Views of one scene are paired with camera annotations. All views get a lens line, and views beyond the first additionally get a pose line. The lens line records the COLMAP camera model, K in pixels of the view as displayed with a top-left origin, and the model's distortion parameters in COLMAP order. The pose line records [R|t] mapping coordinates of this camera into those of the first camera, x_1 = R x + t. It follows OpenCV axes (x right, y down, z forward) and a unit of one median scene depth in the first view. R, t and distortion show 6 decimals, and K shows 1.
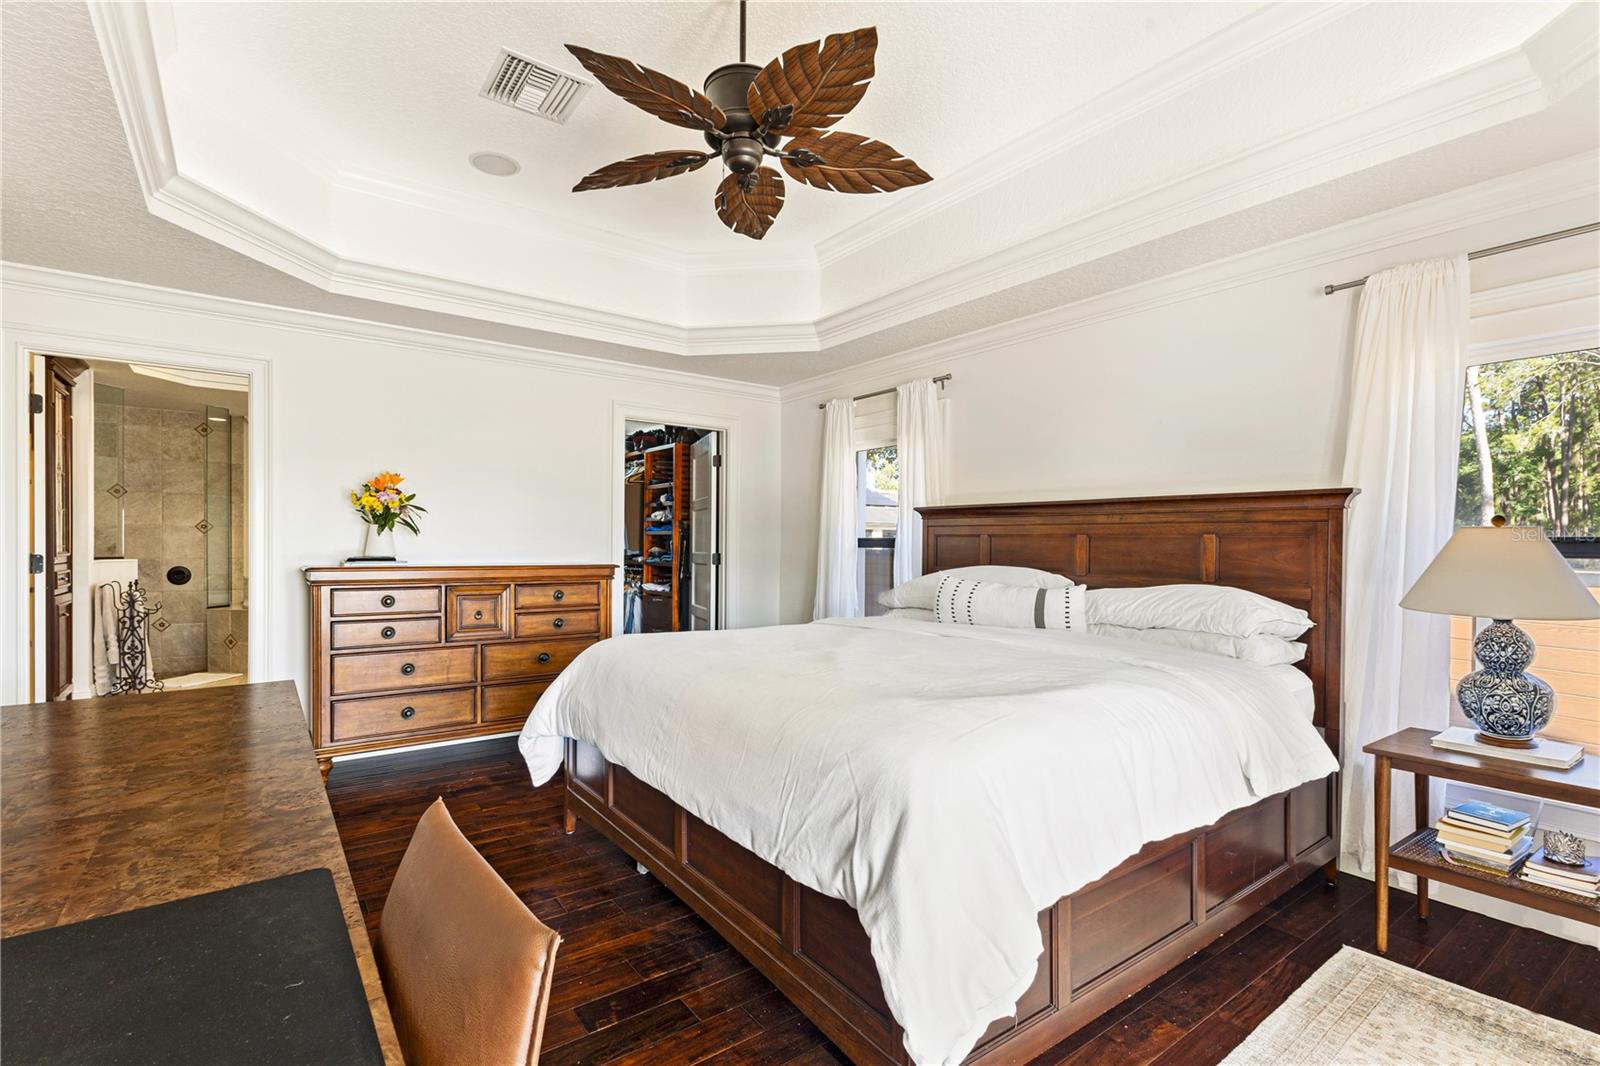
lens RADIAL K [[717.8, 0, 749.6], [0, 717.8, 564.5], [0, 0, 1]] dist [0.000660, 0.000007]
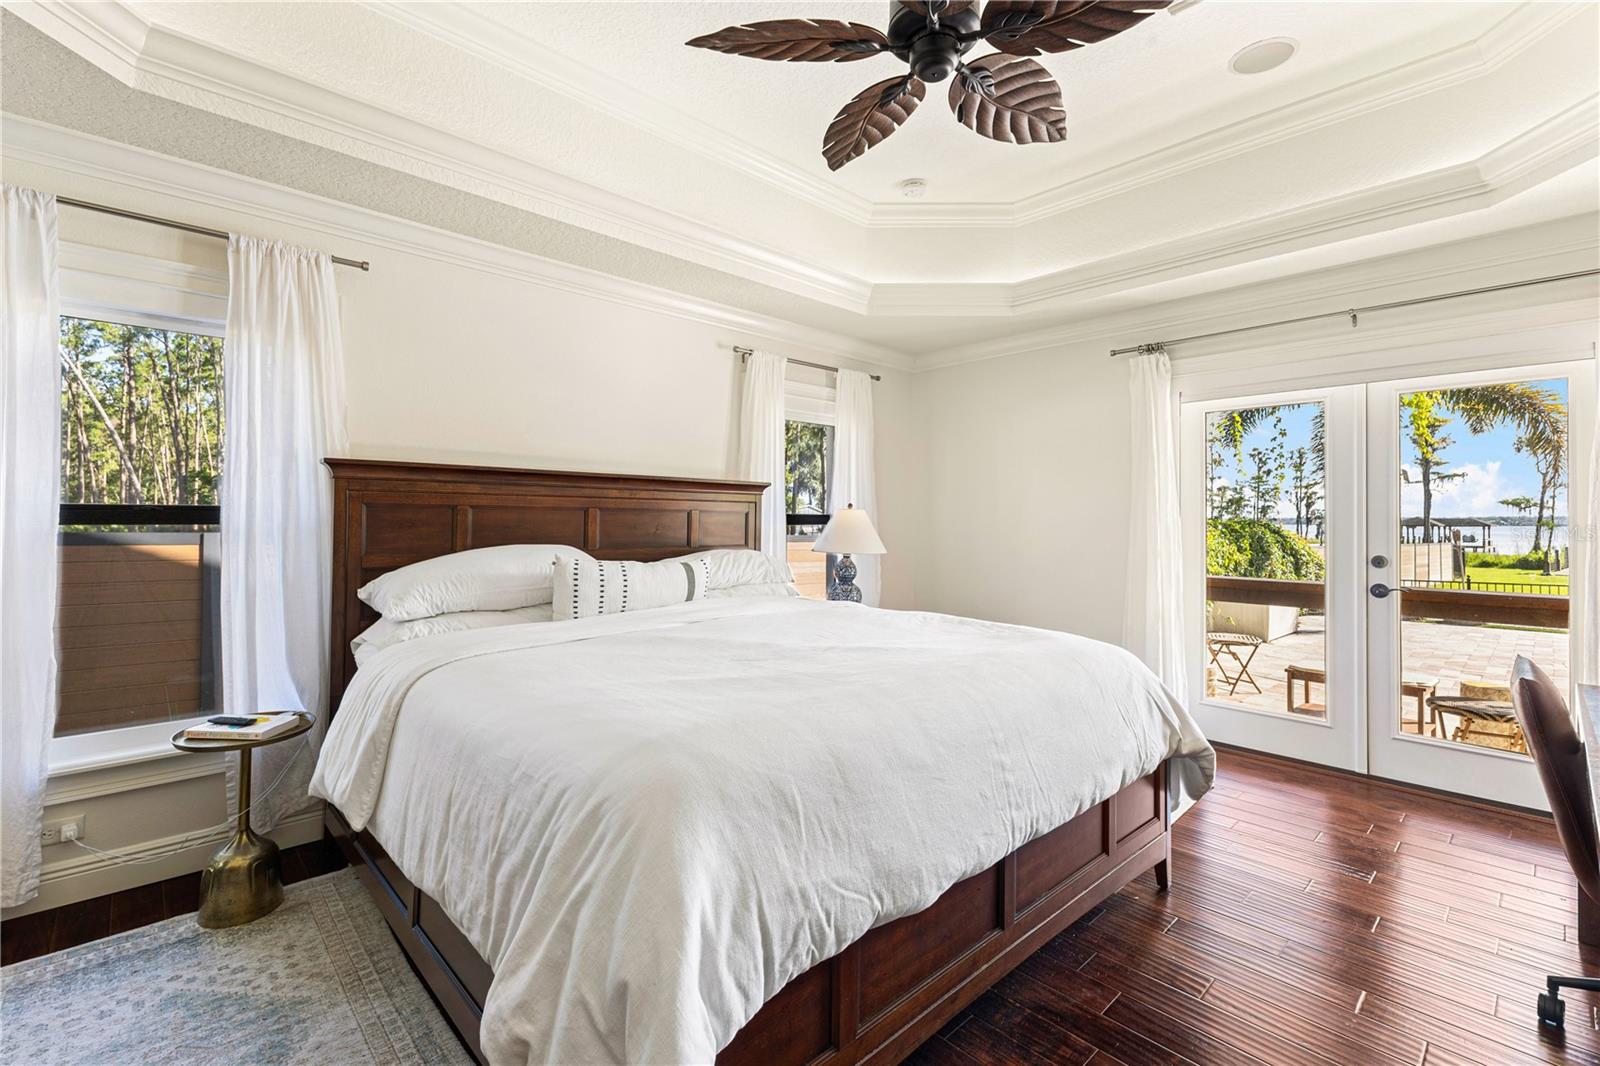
lens RADIAL K [[711.2, 0, 796.2], [0, 711.2, 524.3], [0, 0, 1]] dist [0.008982, -0.003808]
pose [[-0.145126, -0.010129, 0.989361, -0.522858], [0.020986, 0.999691, 0.013313, -0.026496], [-0.989191, 0.022695, -0.144869, 0.839271]]
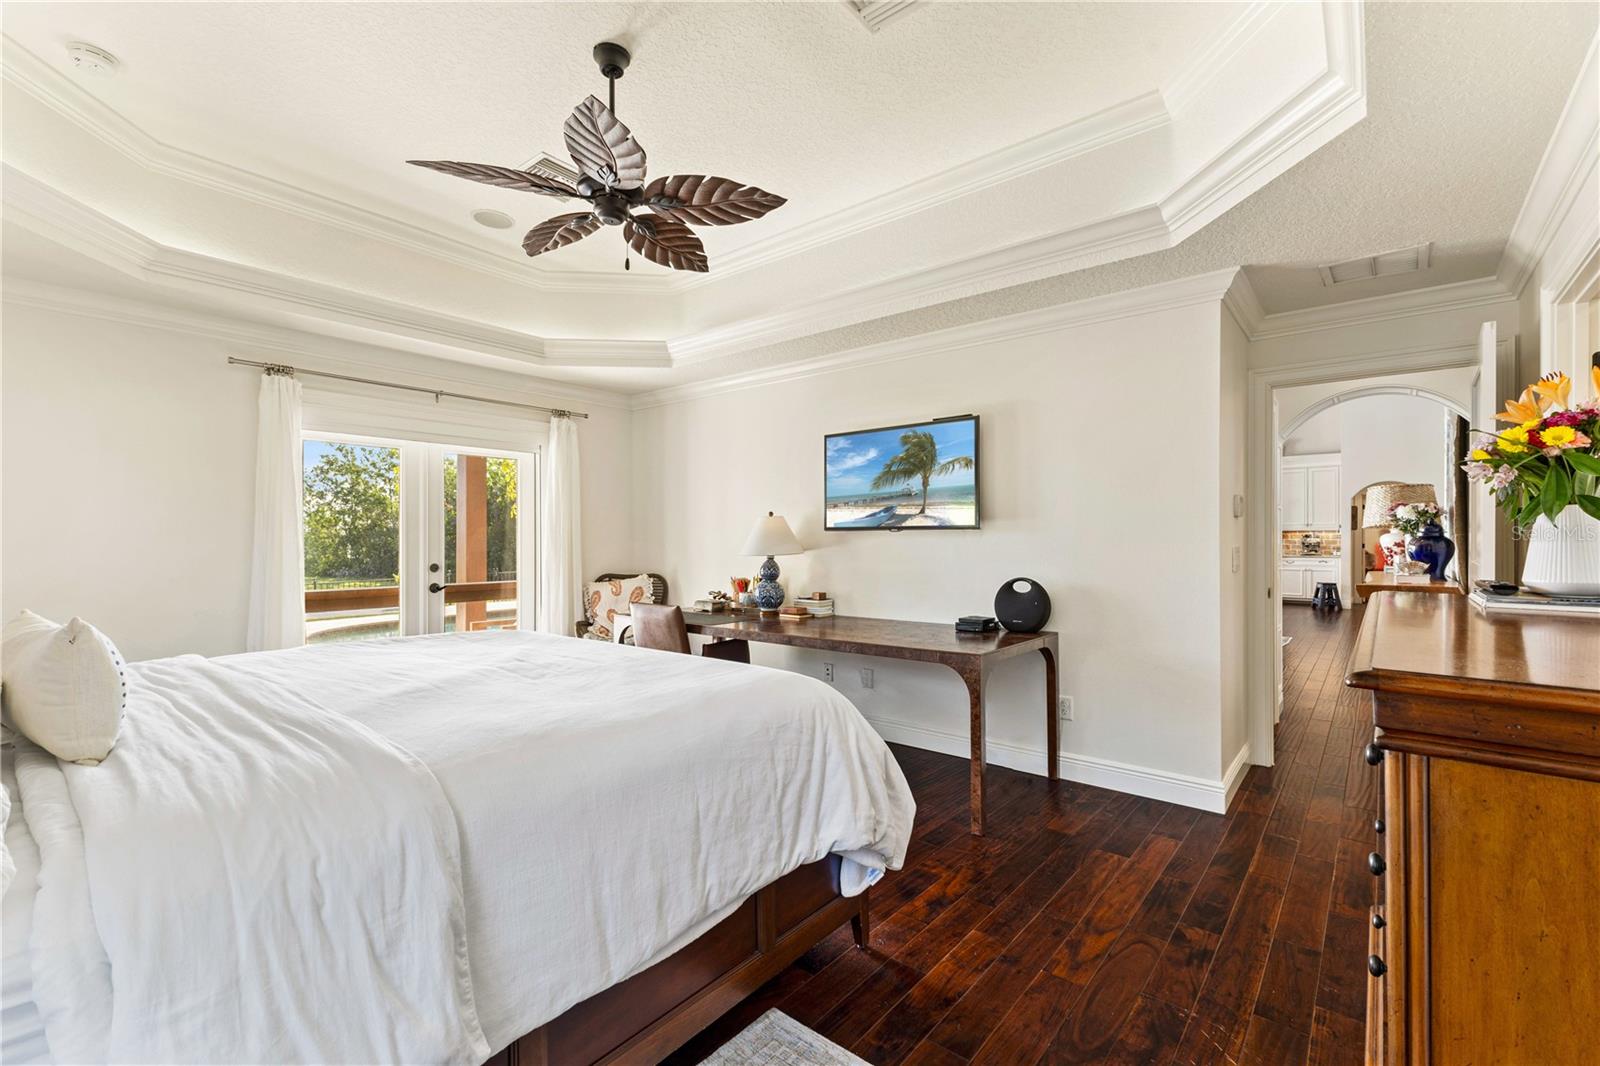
lens RADIAL K [[699.4, 0, 800.0], [0, 699.4, 533.0], [0, 0, 1]] dist [0.001376, 0.000127]
pose [[-0.962319, -0.011283, -0.271689, 0.017883], [-0.015043, 0.999818, 0.011762, -0.040932], [0.271507, 0.015406, -0.962313, 1.429095]]
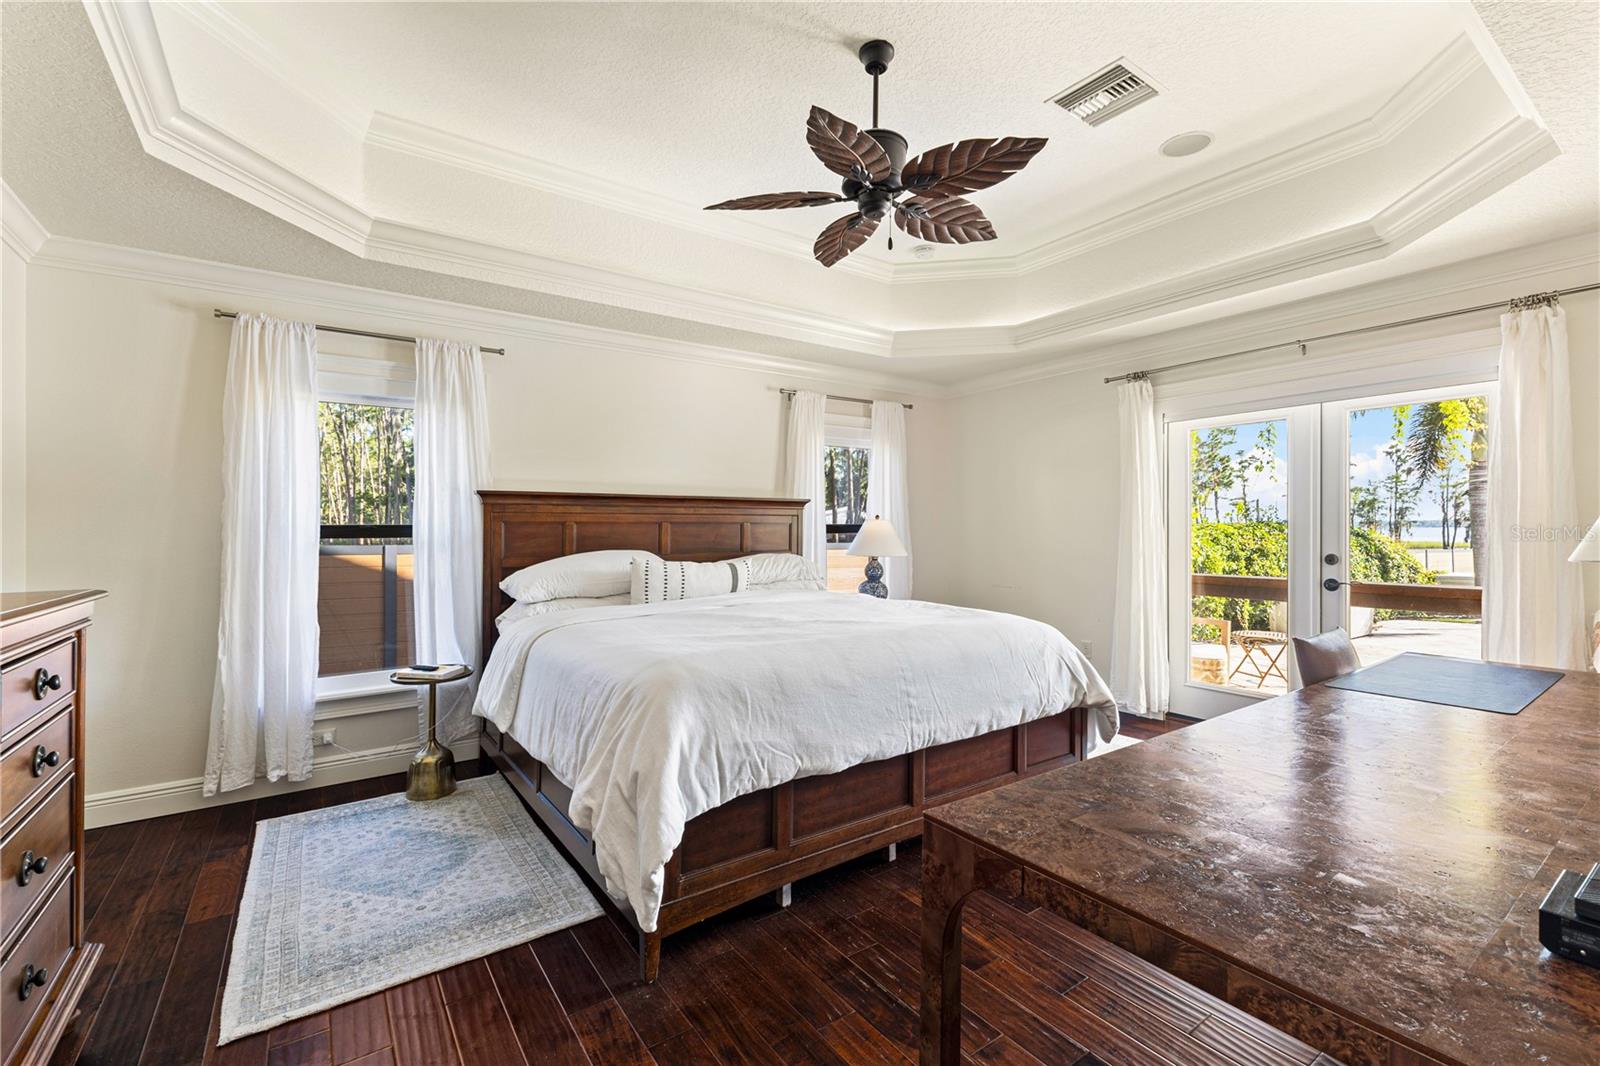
lens RADIAL K [[699.4, 0, 800.0], [0, 699.4, 533.0], [0, 0, 1]] dist [0.001376, 0.000127]
pose [[-0.007672, -0.007867, 0.999940, -0.761951], [0.034413, 0.999375, 0.008126, -0.024245], [-0.999378, 0.034474, -0.007396, 0.745153]]
